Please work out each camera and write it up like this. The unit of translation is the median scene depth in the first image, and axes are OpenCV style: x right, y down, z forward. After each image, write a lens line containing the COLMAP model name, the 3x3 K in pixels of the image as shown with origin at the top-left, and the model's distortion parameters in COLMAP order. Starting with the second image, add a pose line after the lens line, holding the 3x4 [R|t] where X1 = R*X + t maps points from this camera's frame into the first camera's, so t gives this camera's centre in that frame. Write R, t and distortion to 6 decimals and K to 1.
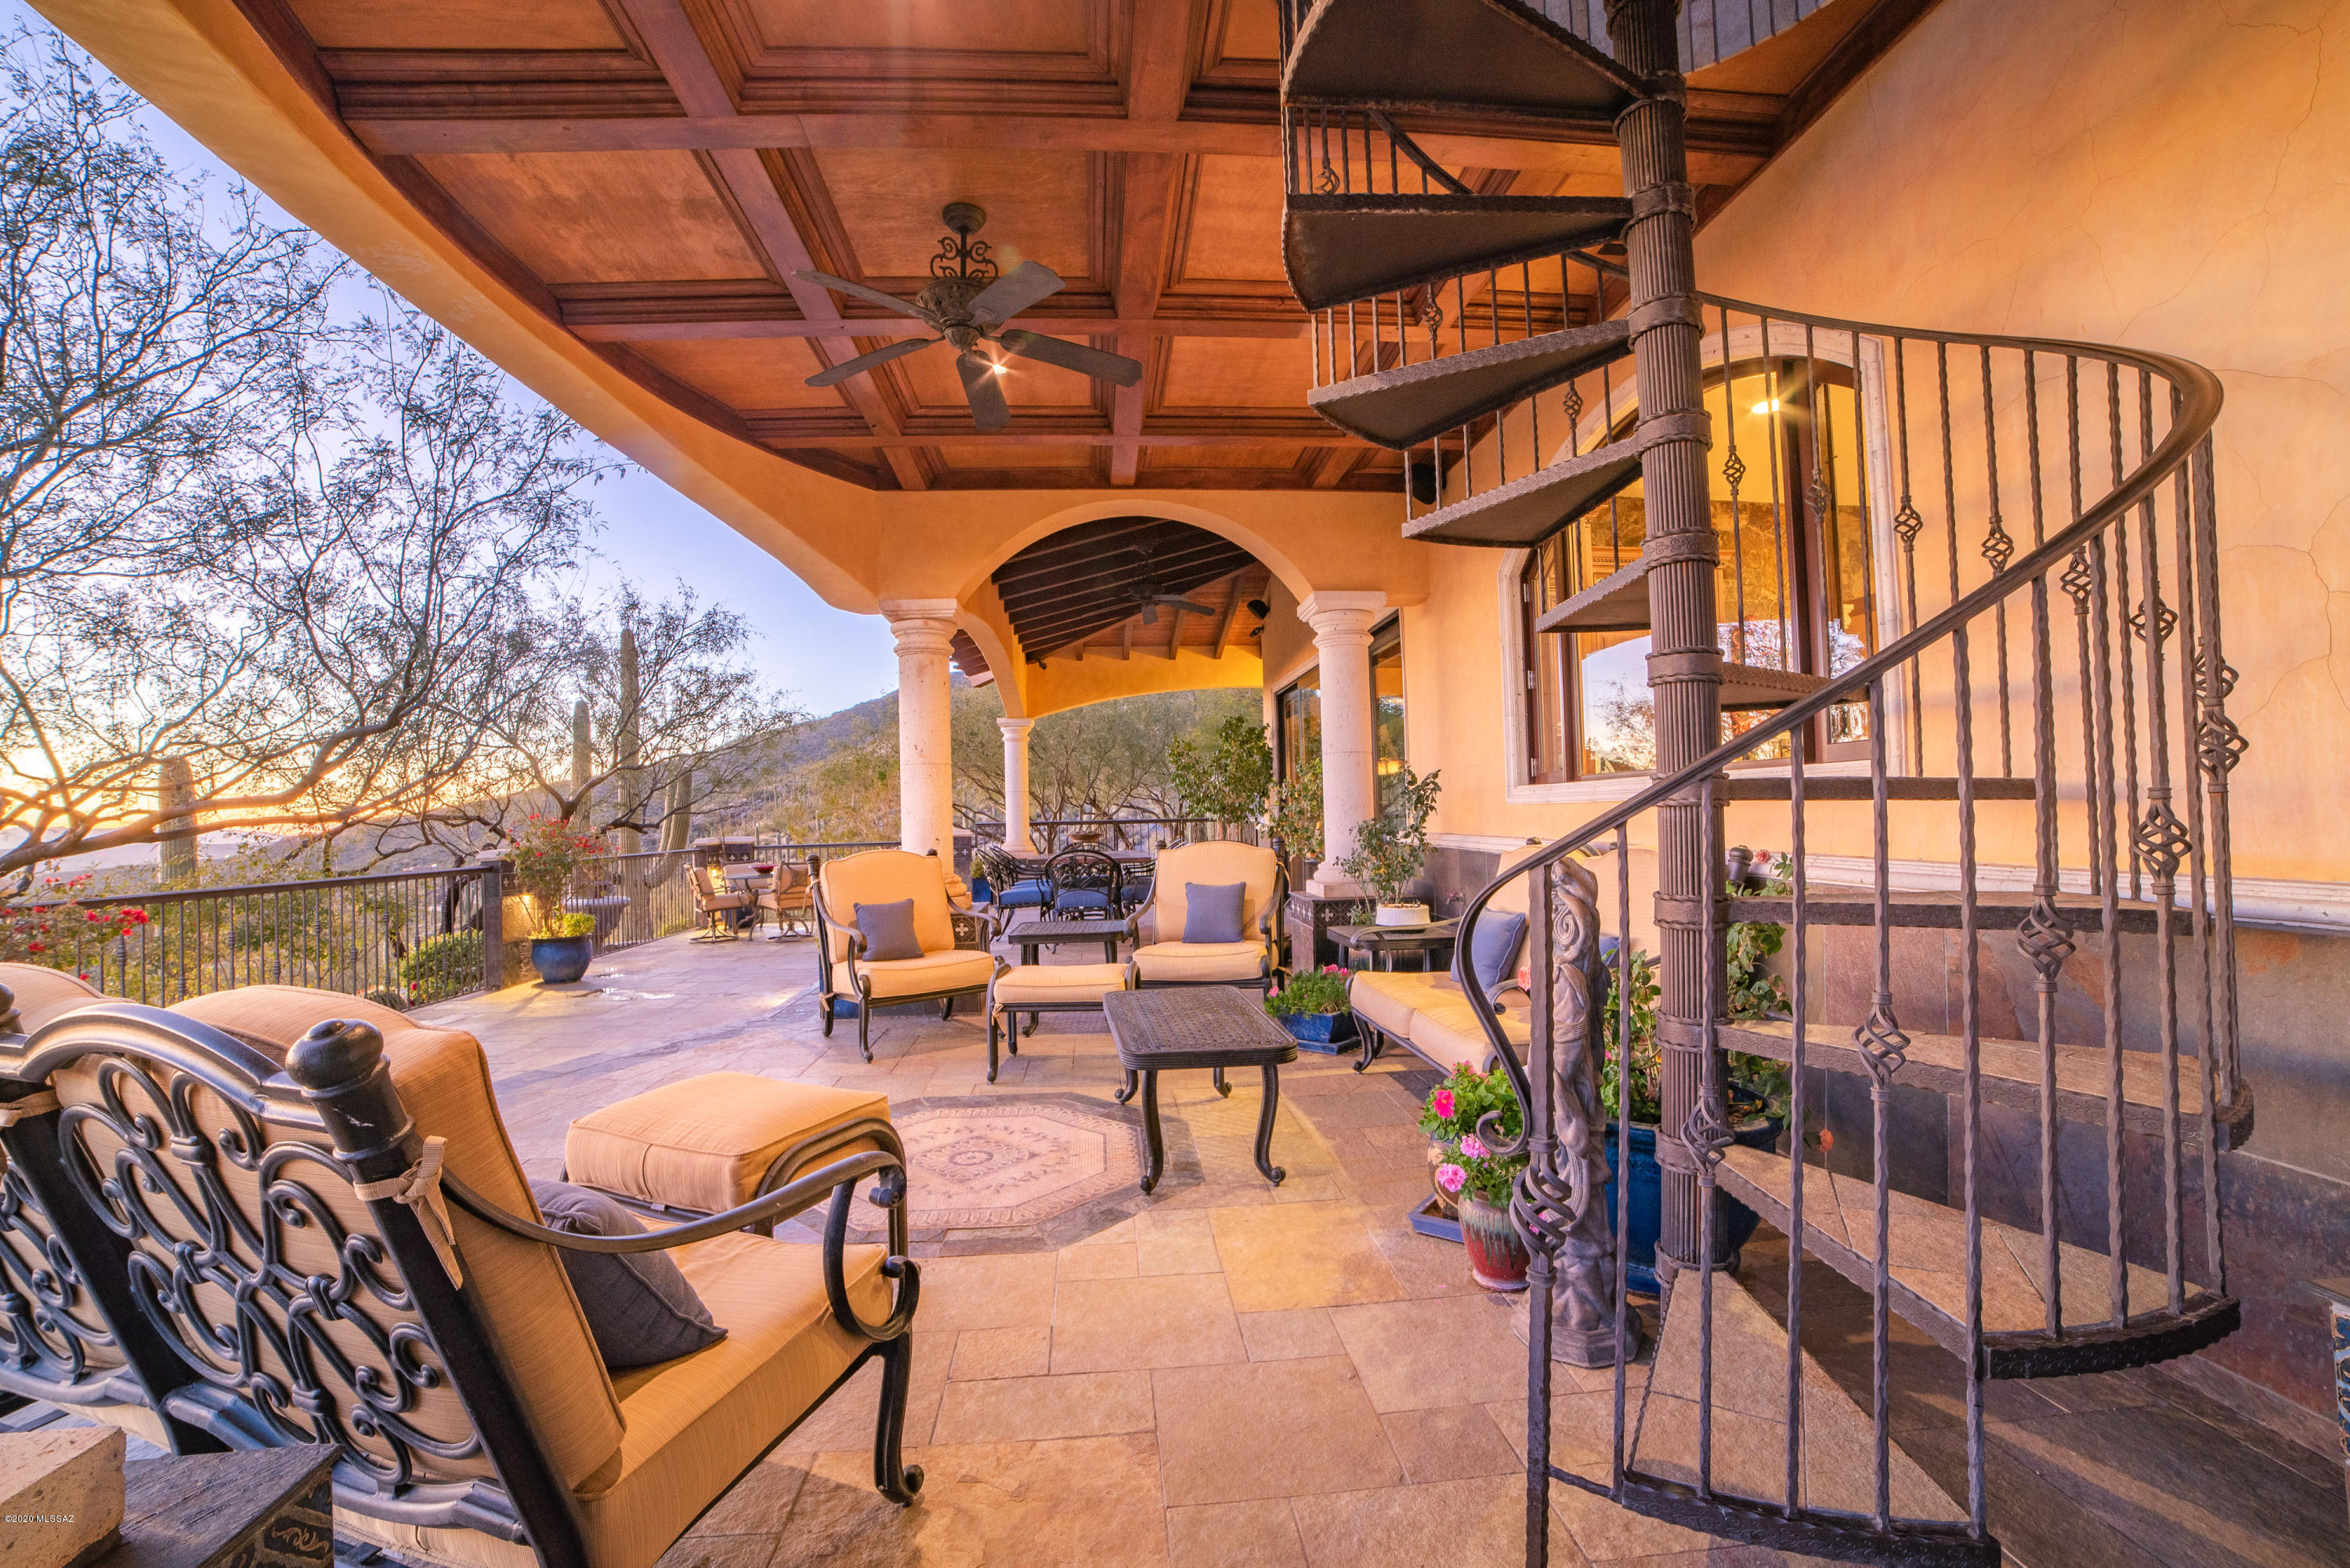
lens RADIAL K [[939.3, 0, 1175.4], [0, 939.3, 787.9], [0, 0, 1]] dist [-0.000386, 0.000012]
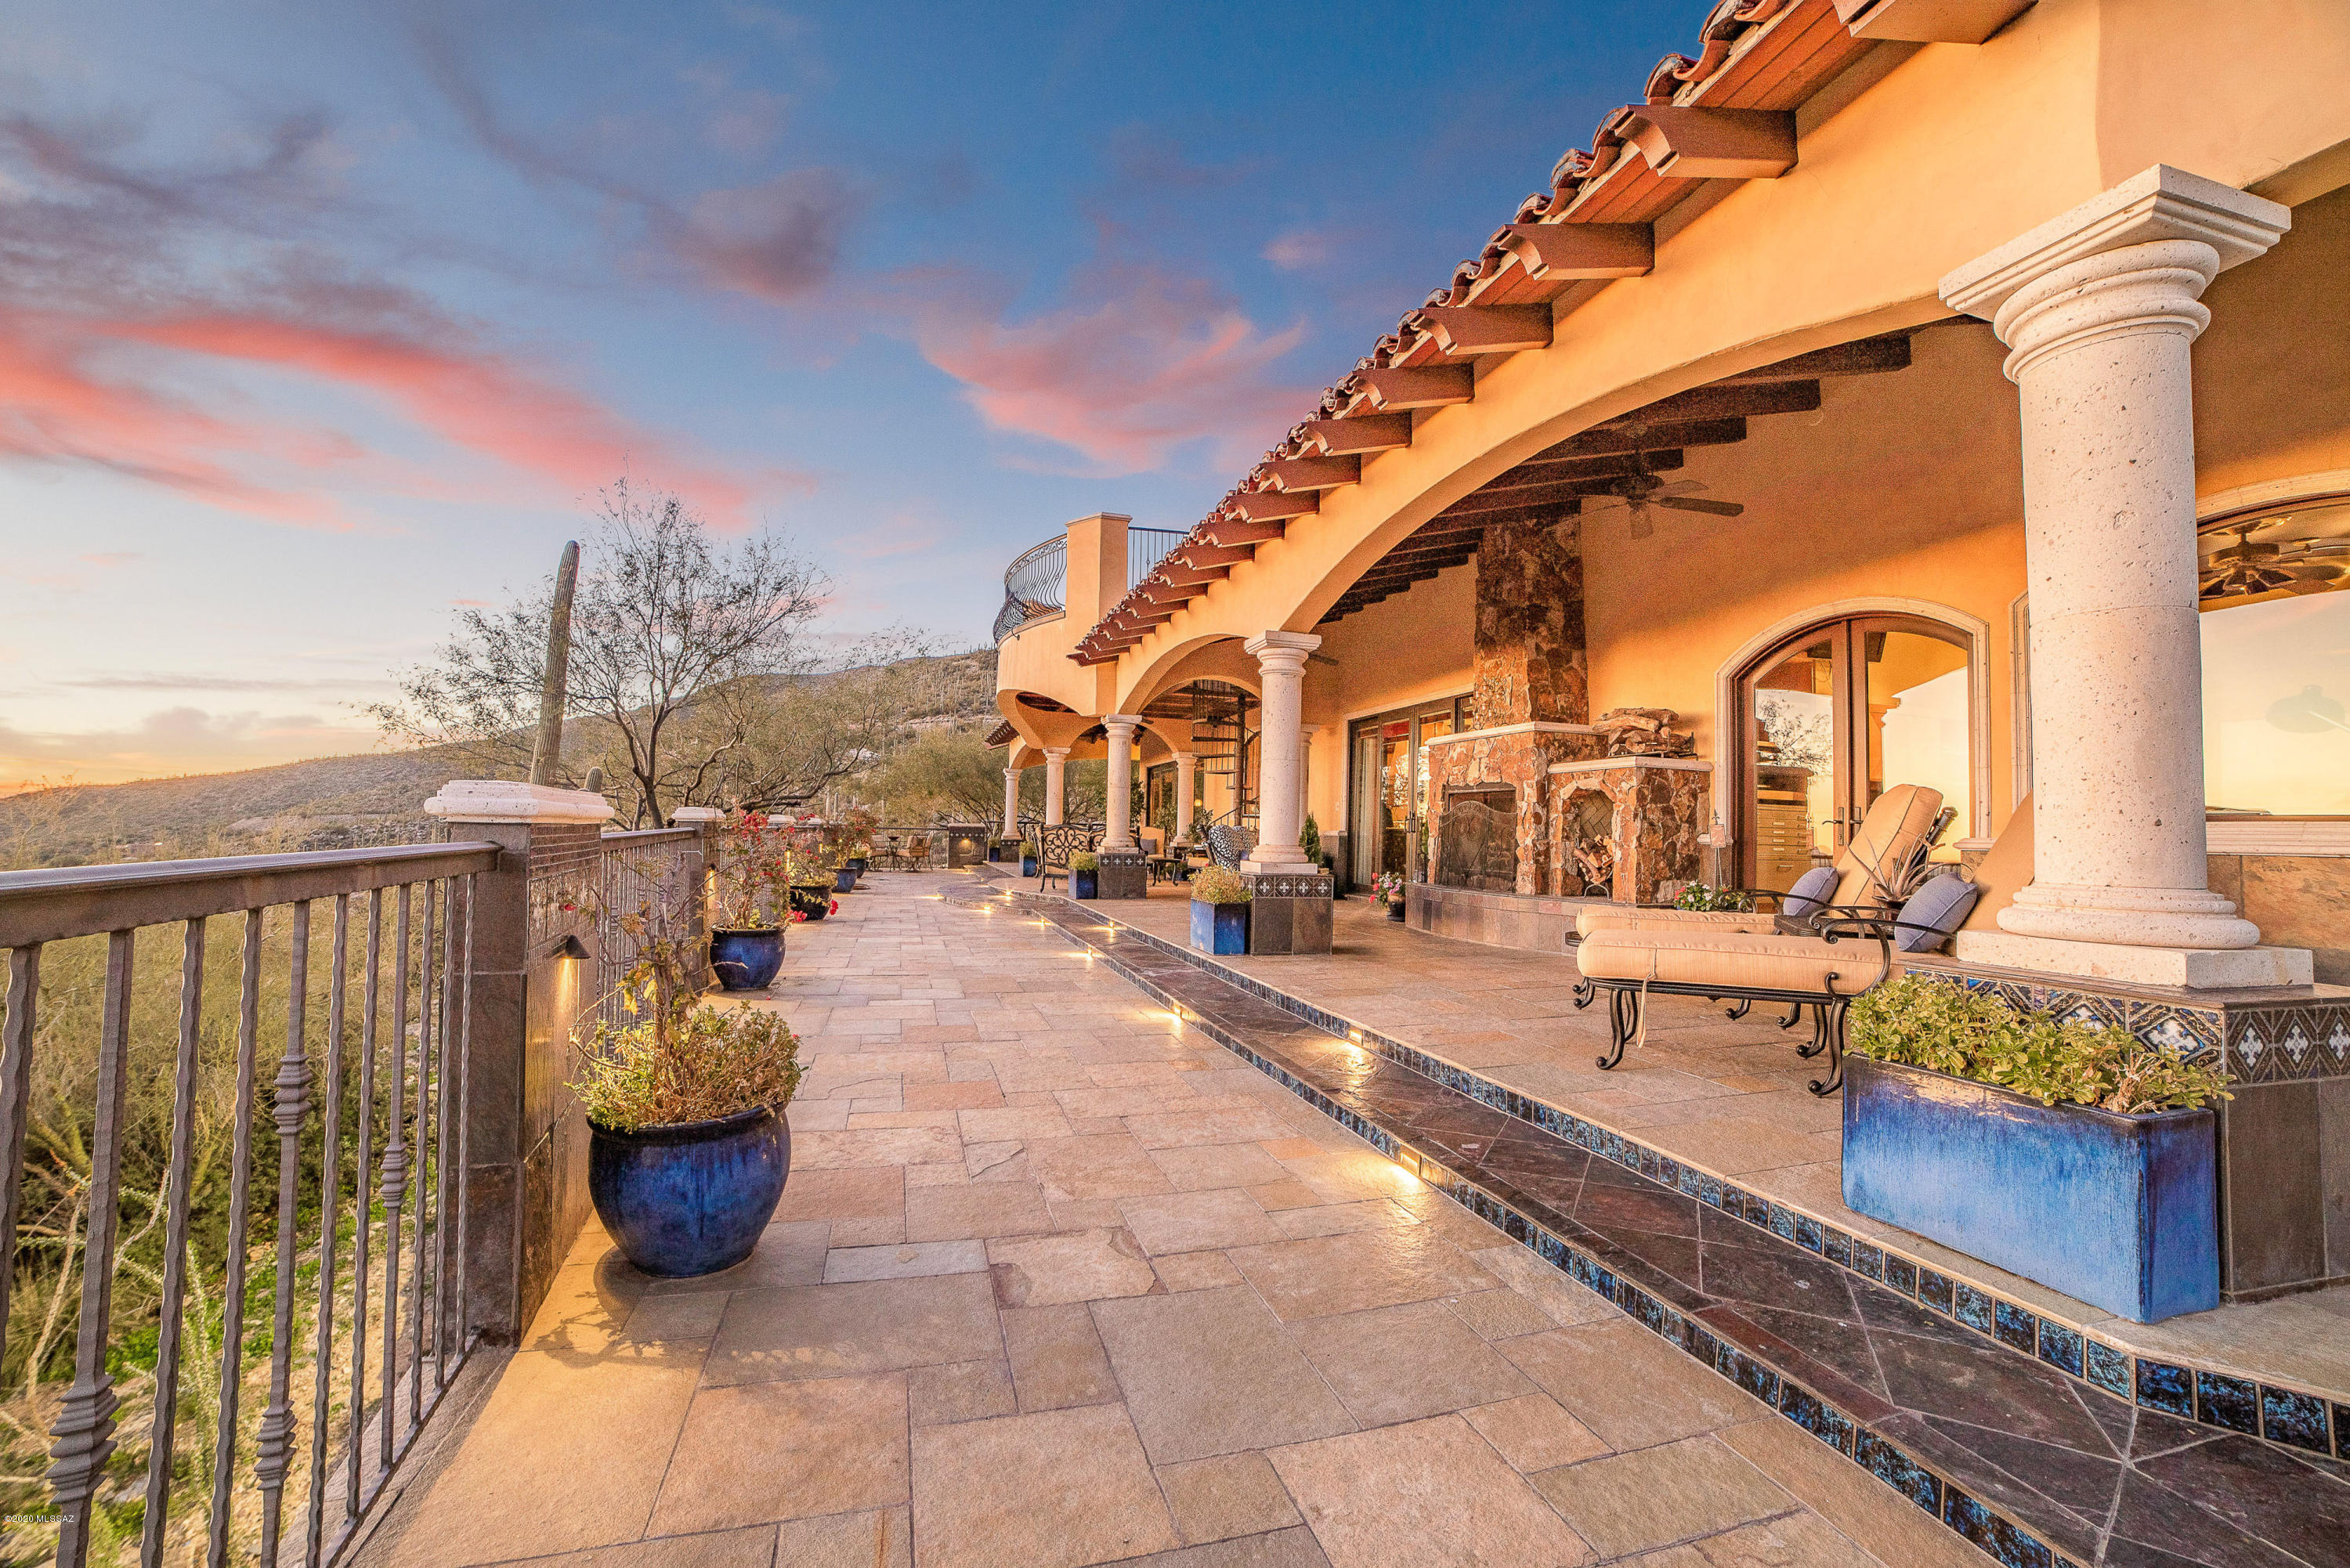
lens RADIAL K [[939.3, 0, 1178.4], [0, 939.3, 790.4], [0, 0, 1]] dist [-0.000386, 0.000012]
pose [[0.980359, 0.037115, 0.193696, -0.239098], [-0.034388, 0.999257, -0.017420, -0.014087], [-0.194199, 0.010417, 0.980907, -1.125026]]
